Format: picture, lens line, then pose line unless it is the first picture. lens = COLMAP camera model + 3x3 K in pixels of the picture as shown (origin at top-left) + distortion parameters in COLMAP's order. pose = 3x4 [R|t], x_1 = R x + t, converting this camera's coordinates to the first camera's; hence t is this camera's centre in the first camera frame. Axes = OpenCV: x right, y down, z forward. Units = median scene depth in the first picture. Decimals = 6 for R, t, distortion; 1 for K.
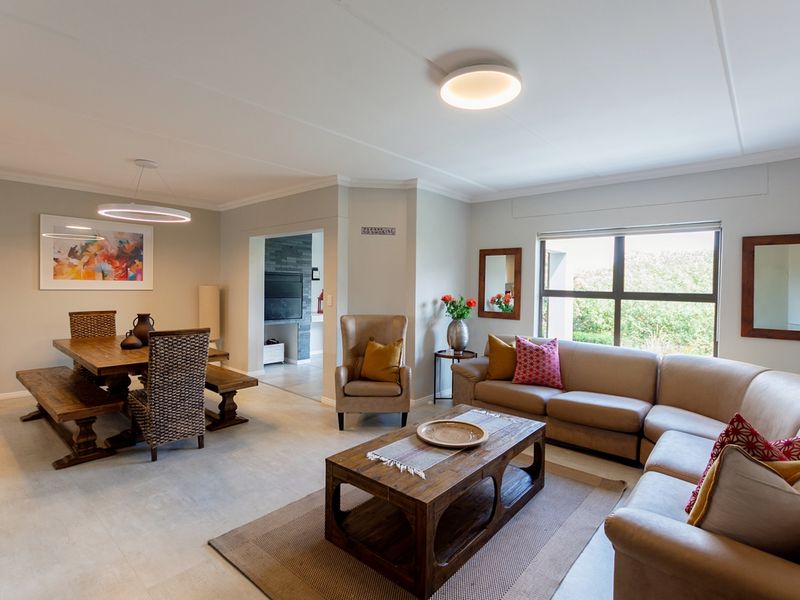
lens RADIAL K [[414.8, 0, 404.5], [0, 414.8, 295.1], [0, 0, 1]] dist [-0.001621, -0.002012]
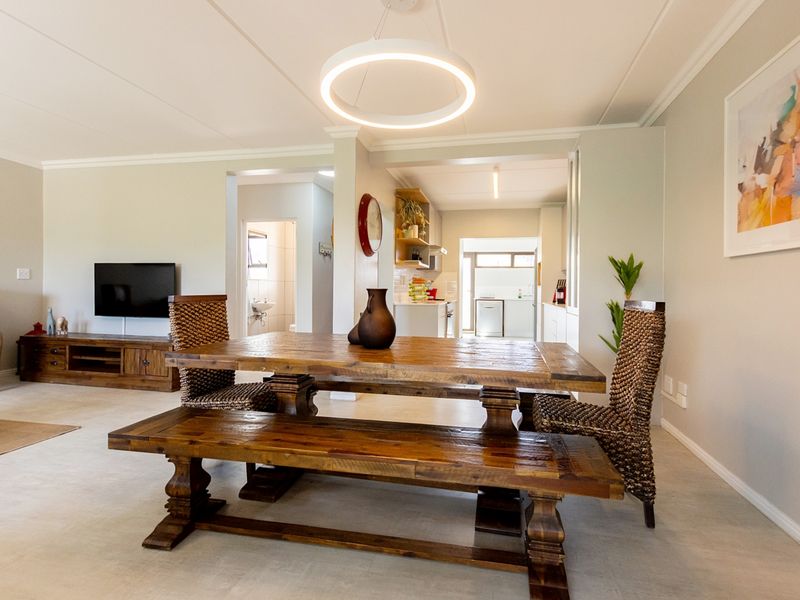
lens RADIAL K [[414.8, 0, 414.1], [0, 414.8, 272.2], [0, 0, 1]] dist [-0.001621, -0.002012]
pose [[-0.876350, -0.046666, -0.479410, -0.320383], [-0.035307, 0.998842, -0.032689, 0.029976], [0.480380, -0.011721, -0.876982, 1.173150]]
